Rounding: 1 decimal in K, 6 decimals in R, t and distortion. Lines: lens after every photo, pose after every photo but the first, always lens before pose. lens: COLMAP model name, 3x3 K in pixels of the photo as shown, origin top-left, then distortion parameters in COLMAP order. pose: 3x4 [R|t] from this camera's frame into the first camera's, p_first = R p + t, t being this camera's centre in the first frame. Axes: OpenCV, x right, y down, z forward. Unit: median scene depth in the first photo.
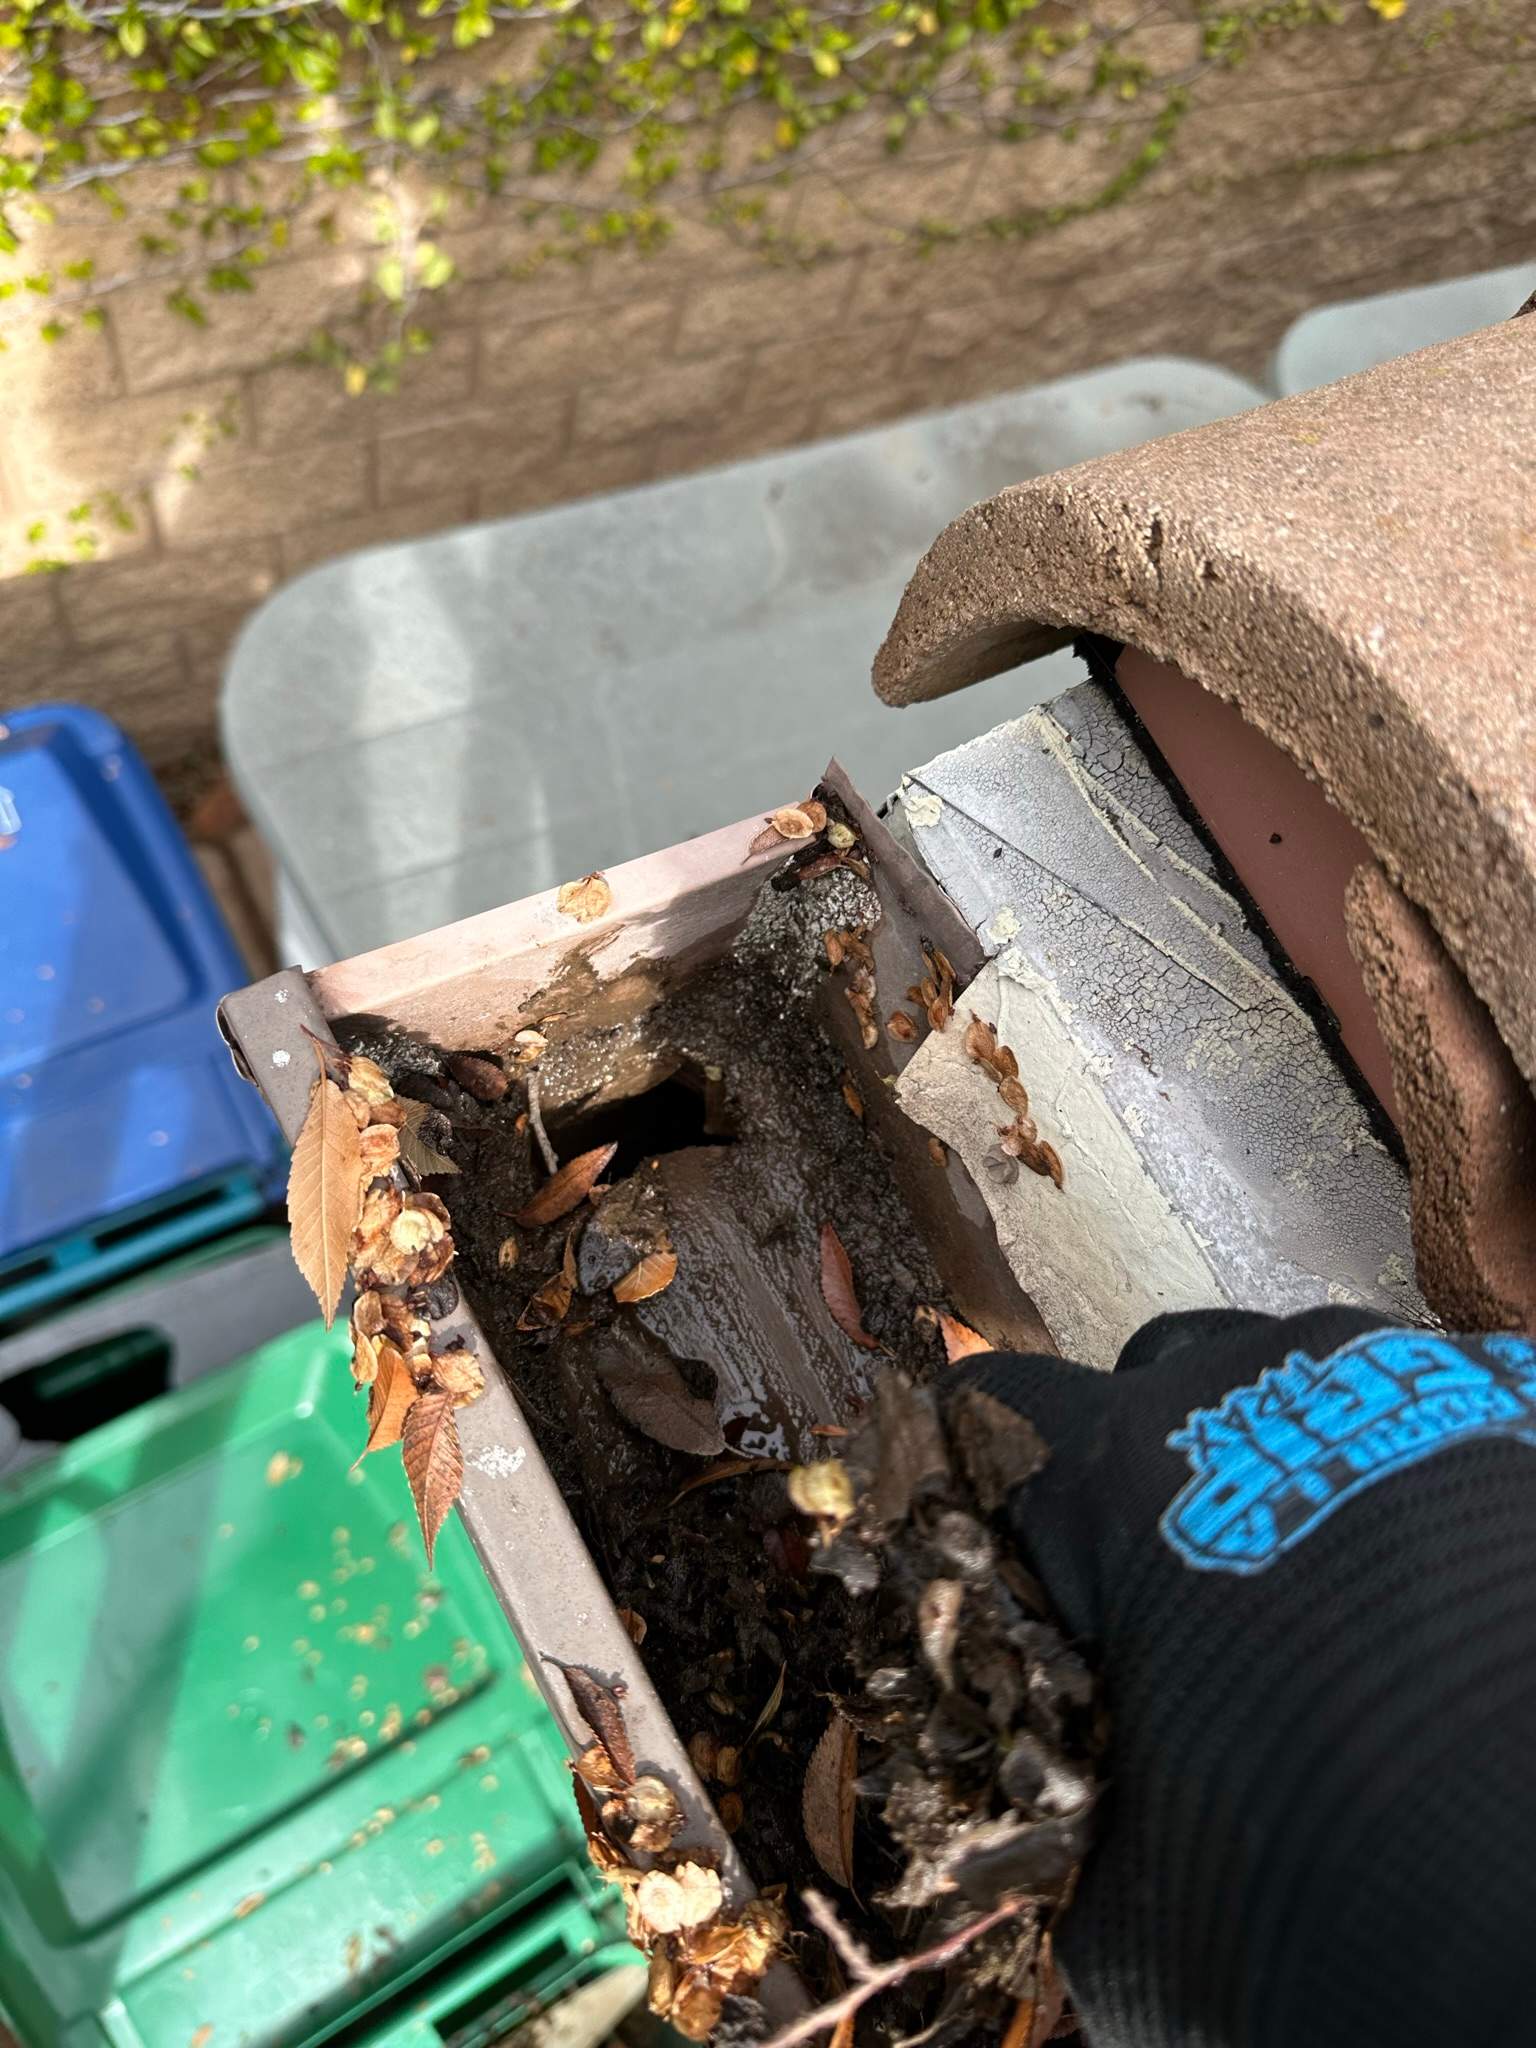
lens RADIAL K [[1423.8, 0, 722.6], [0, 1423.8, 1025.9], [0, 0, 1]] dist [0.080374, -0.167821]
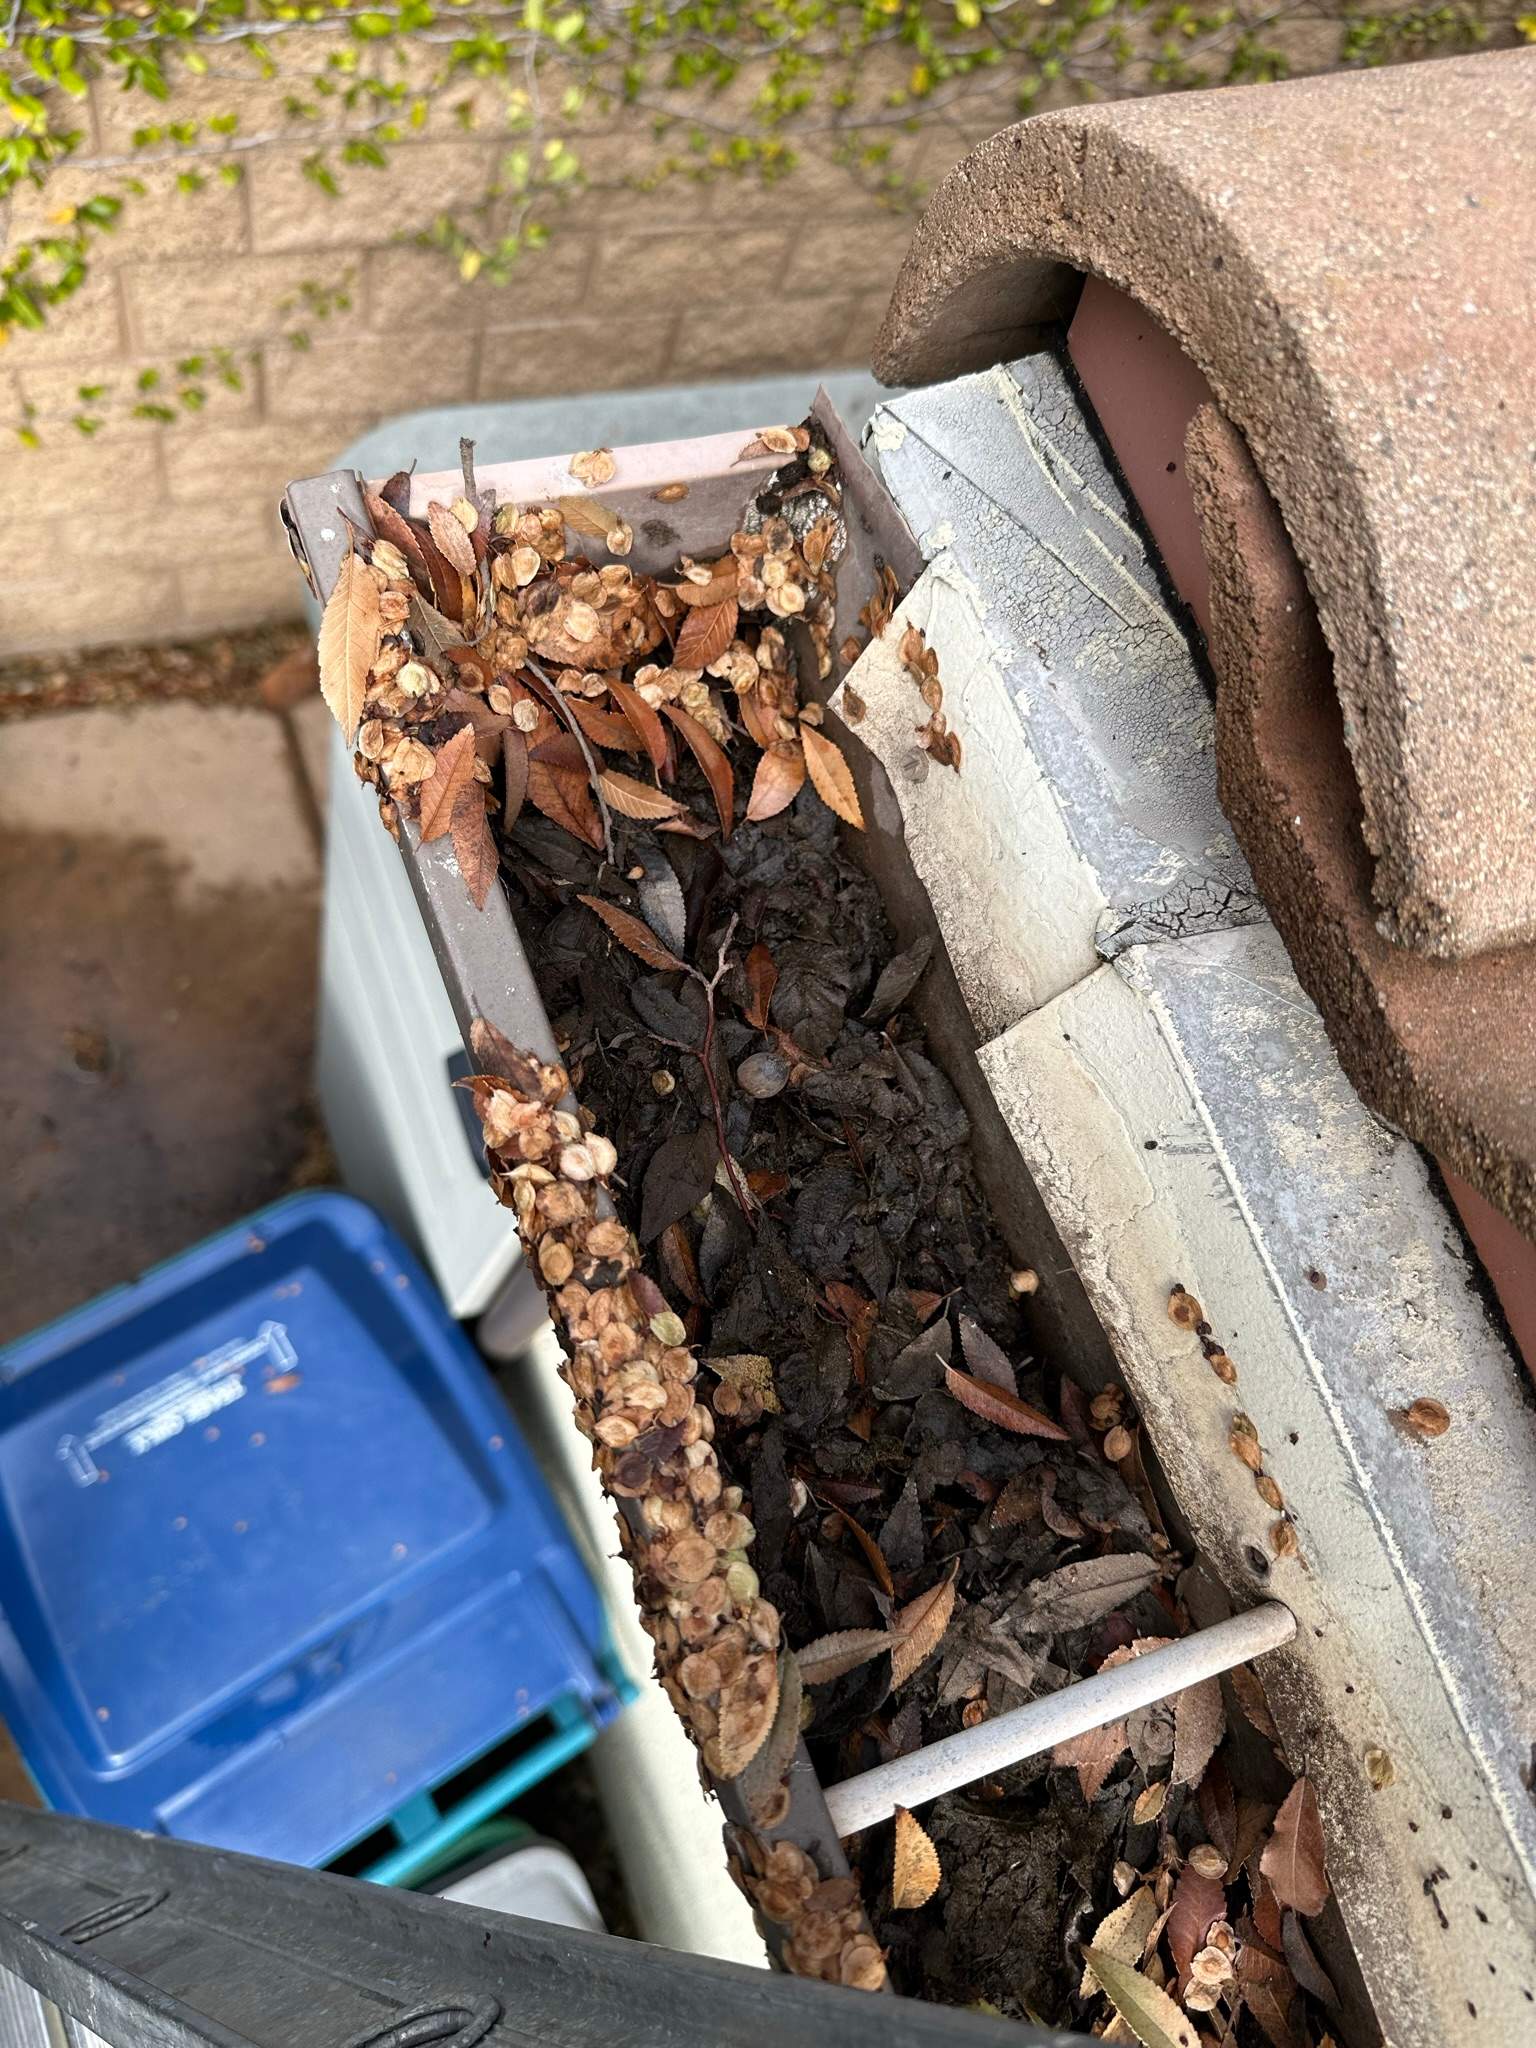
lens RADIAL K [[1422.8, 0, 685.6], [0, 1422.8, 1023.9], [0, 0, 1]] dist [0.039330, -0.101312]
pose [[0.989156, 0.142209, -0.036713, 0.080562], [-0.141495, 0.989708, 0.021383, 0.304672], [0.039376, -0.015956, 0.999097, -0.174528]]
